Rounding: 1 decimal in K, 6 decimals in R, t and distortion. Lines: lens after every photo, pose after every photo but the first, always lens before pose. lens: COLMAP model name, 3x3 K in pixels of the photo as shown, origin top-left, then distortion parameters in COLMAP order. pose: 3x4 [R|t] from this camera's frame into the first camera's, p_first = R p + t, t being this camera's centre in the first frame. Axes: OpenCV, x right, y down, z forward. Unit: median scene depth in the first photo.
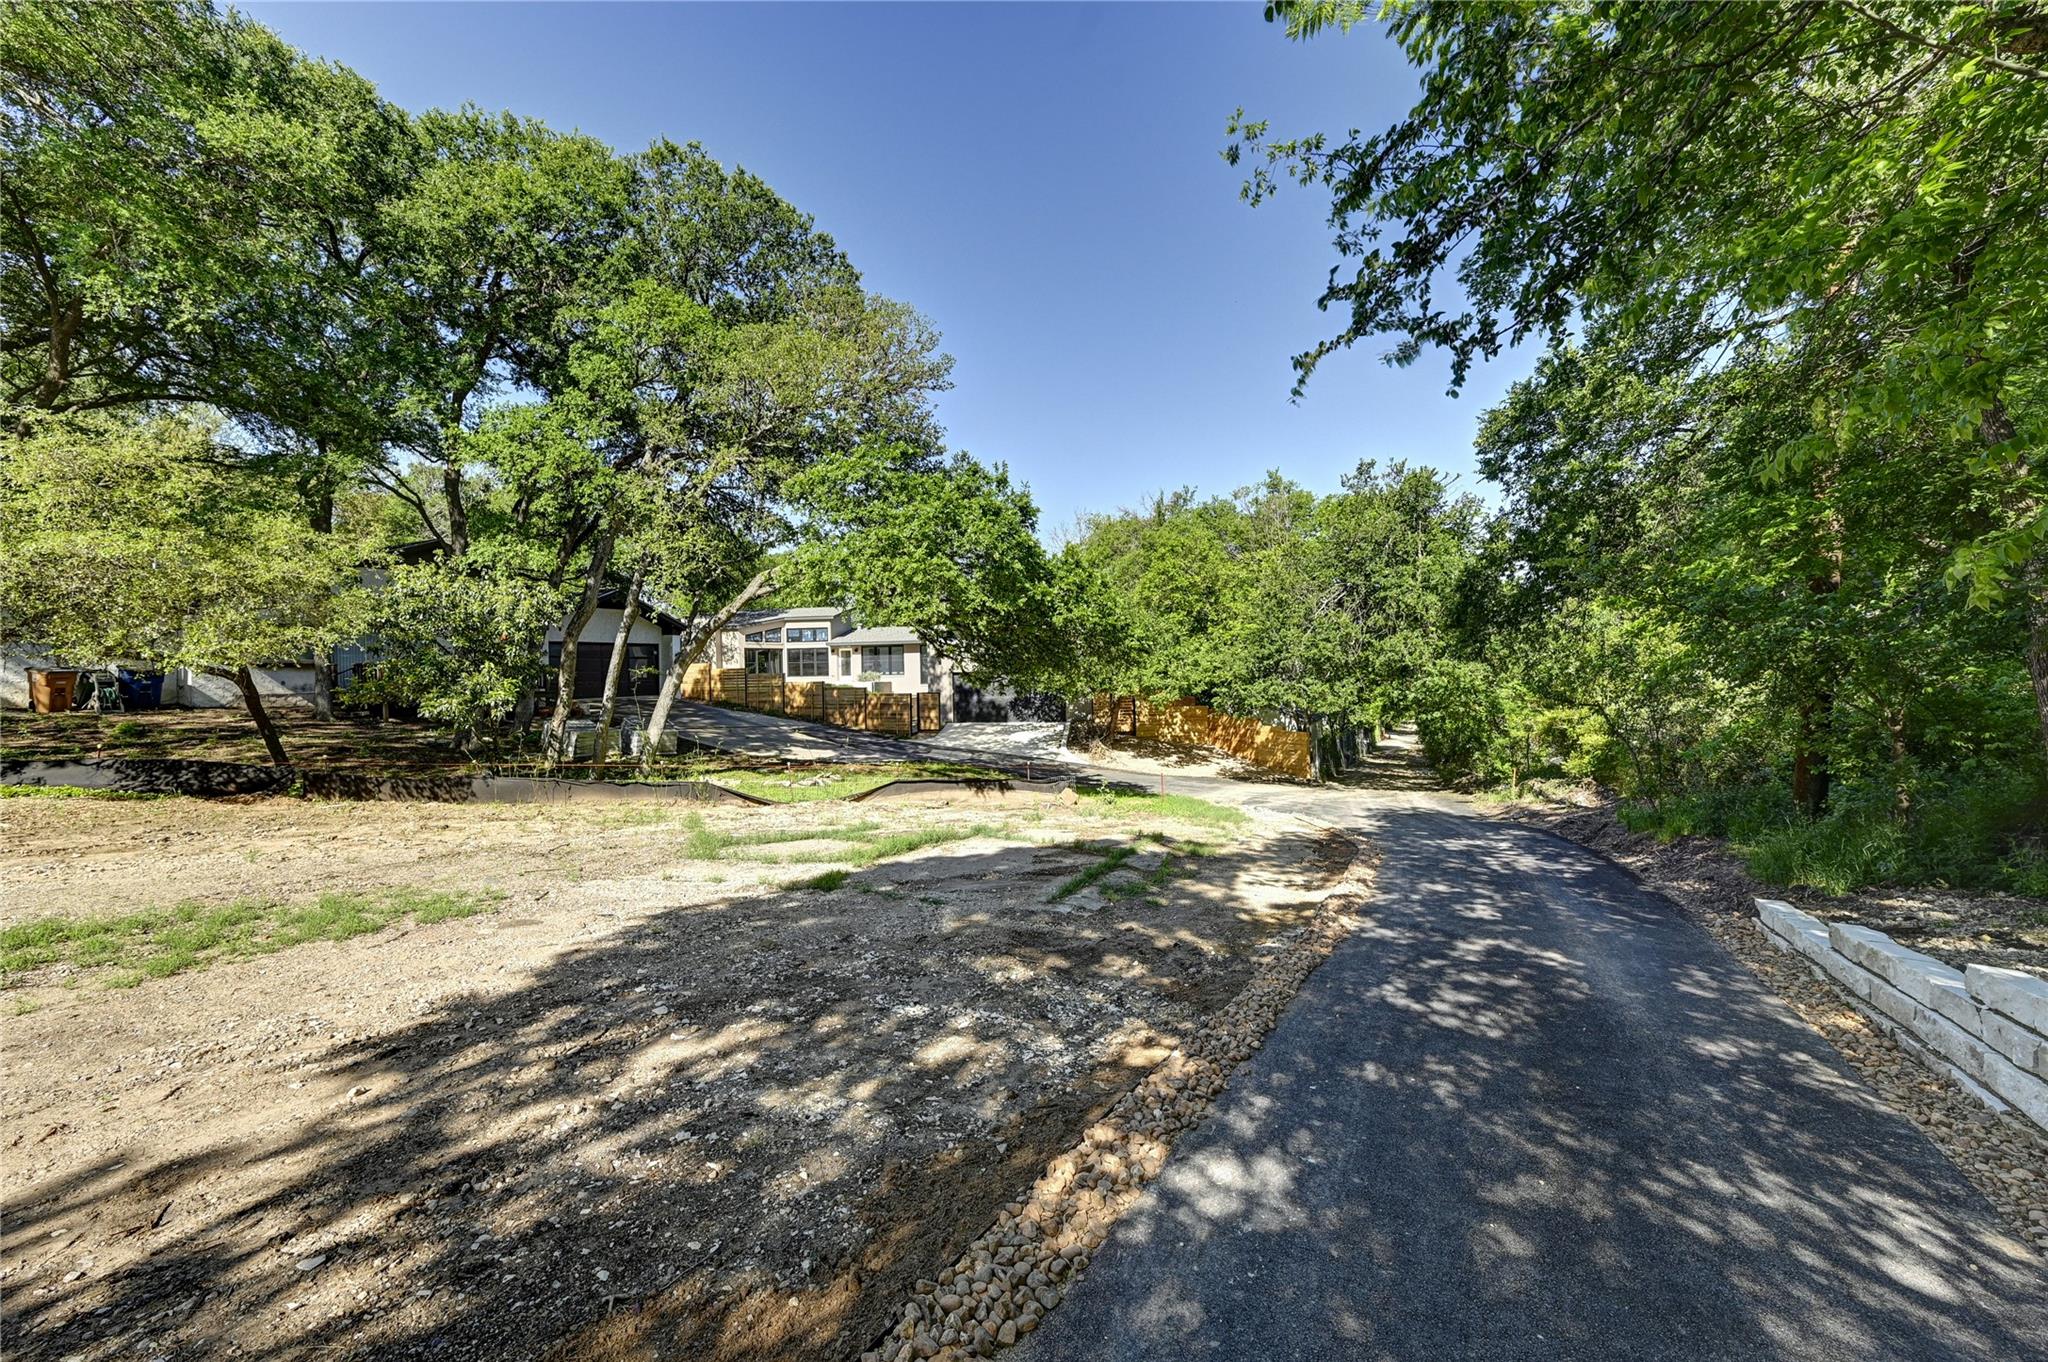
lens RADIAL K [[790.0, 0, 1039.4], [0, 790.0, 692.1], [0, 0, 1]] dist [0.013044, -0.000048]
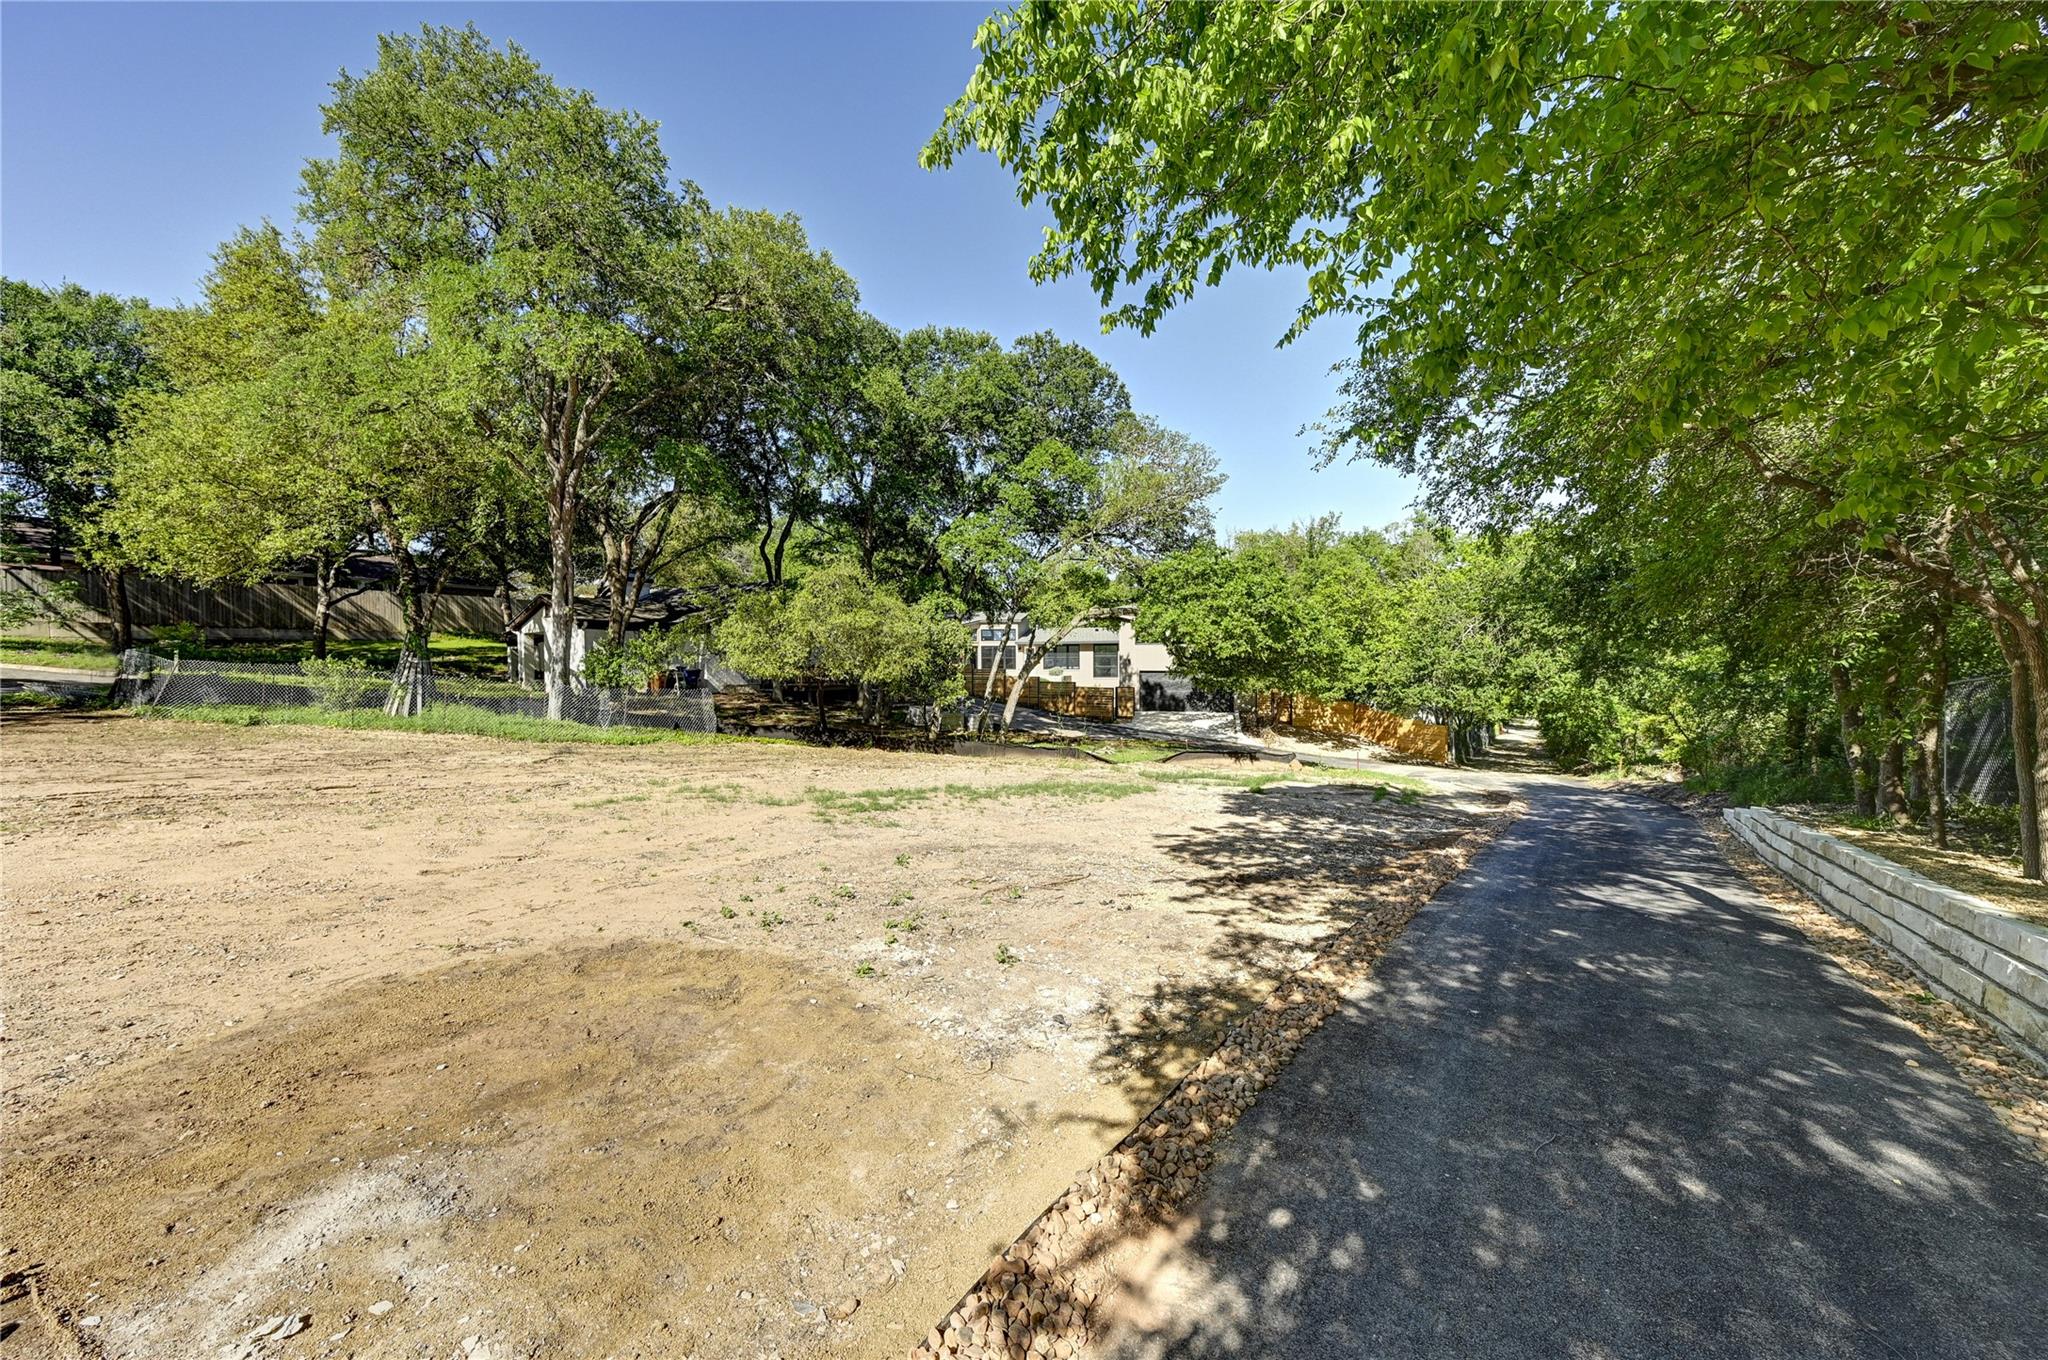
lens RADIAL K [[809.1, 0, 1020.3], [0, 809.1, 693.8], [0, 0, 1]] dist [0.020449, 0.000000]
pose [[0.993464, 0.019179, -0.112520, -0.271338], [-0.016702, 0.999598, 0.022914, -0.025806], [0.112915, -0.020885, 0.993385, -0.508350]]
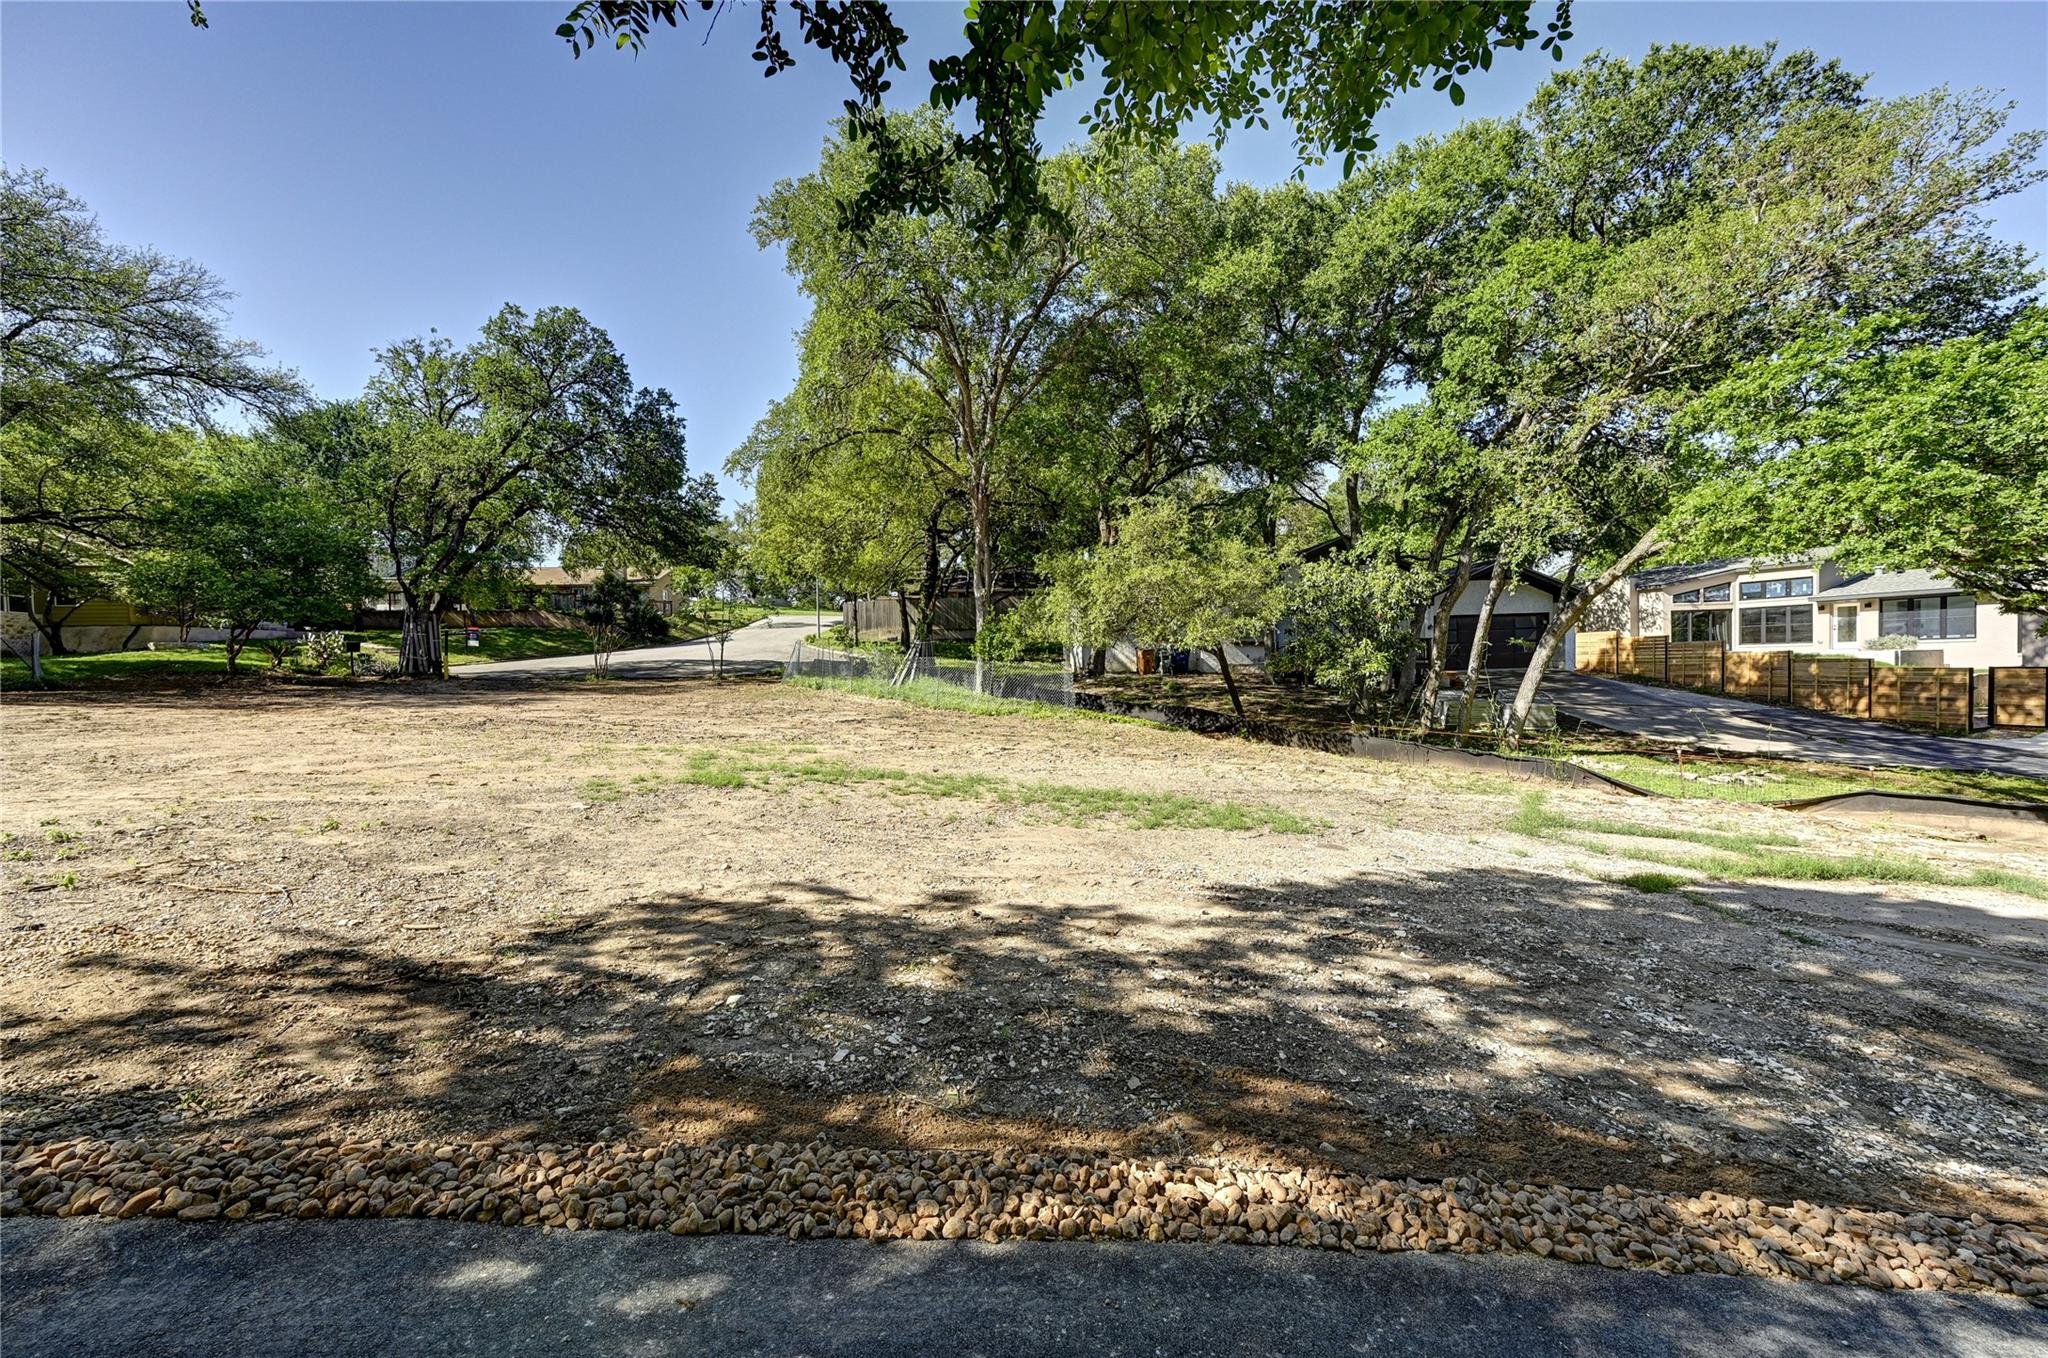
lens RADIAL K [[816.8, 0, 1024.0], [0, 816.8, 679.0], [0, 0, 1]] dist [0.016492, -0.000006]
pose [[0.494287, 0.021323, -0.869037, 0.083718], [-0.004017, 0.999744, 0.022245, -0.002165], [0.869289, -0.007505, 0.494247, -0.028545]]
